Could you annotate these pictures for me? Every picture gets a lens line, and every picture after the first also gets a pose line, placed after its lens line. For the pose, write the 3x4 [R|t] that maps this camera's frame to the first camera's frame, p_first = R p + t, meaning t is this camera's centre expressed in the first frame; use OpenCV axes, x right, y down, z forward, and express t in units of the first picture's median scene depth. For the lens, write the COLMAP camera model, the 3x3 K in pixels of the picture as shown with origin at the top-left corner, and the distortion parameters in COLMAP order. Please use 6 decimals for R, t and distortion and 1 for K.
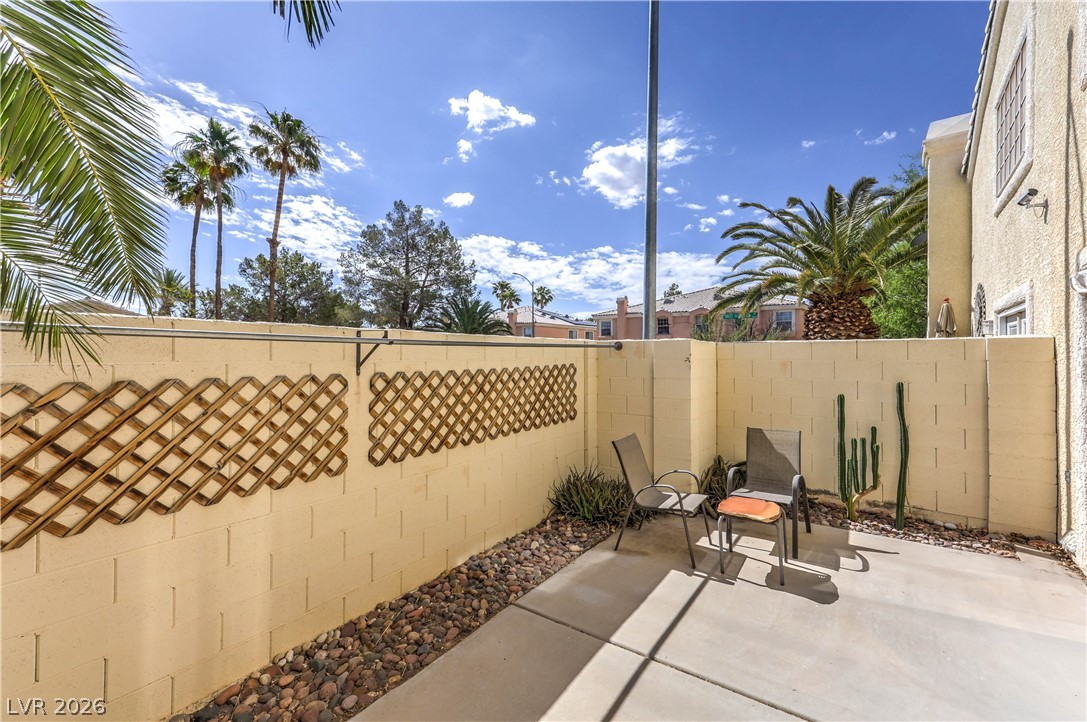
lens RADIAL K [[445.0, 0, 548.3], [0, 445.0, 351.6], [0, 0, 1]] dist [0.004004, 0.000353]
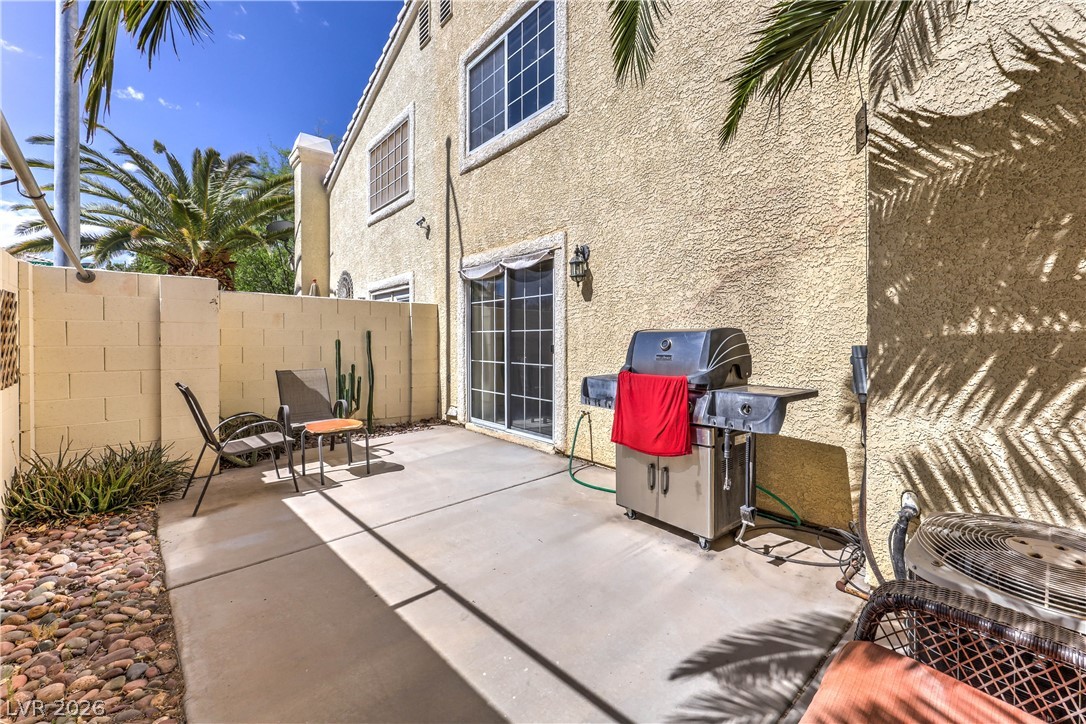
lens RADIAL K [[460.9, 0, 560.0], [0, 460.9, 343.4], [0, 0, 1]] dist [0.000857, 0.000085]
pose [[0.189248, 0.001309, 0.981929, -0.600101], [-0.013487, 0.999908, 0.001266, 0.118503], [-0.981837, -0.013483, 0.189248, 0.178327]]
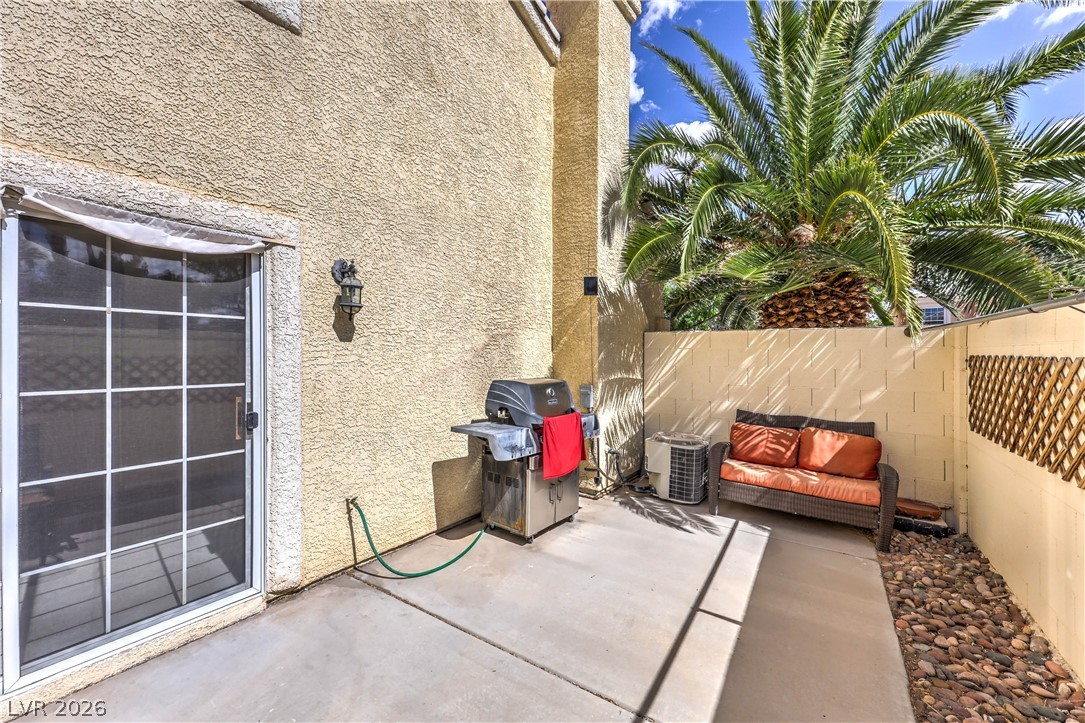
lens RADIAL K [[444.1, 0, 547.3], [0, 444.1, 352.2], [0, 0, 1]] dist [0.004004, 0.000353]
pose [[-0.997922, -0.001536, -0.064422, 0.300742], [-0.000495, 0.999869, -0.016163, 0.040064], [0.064439, -0.016097, -0.997792, 1.198665]]
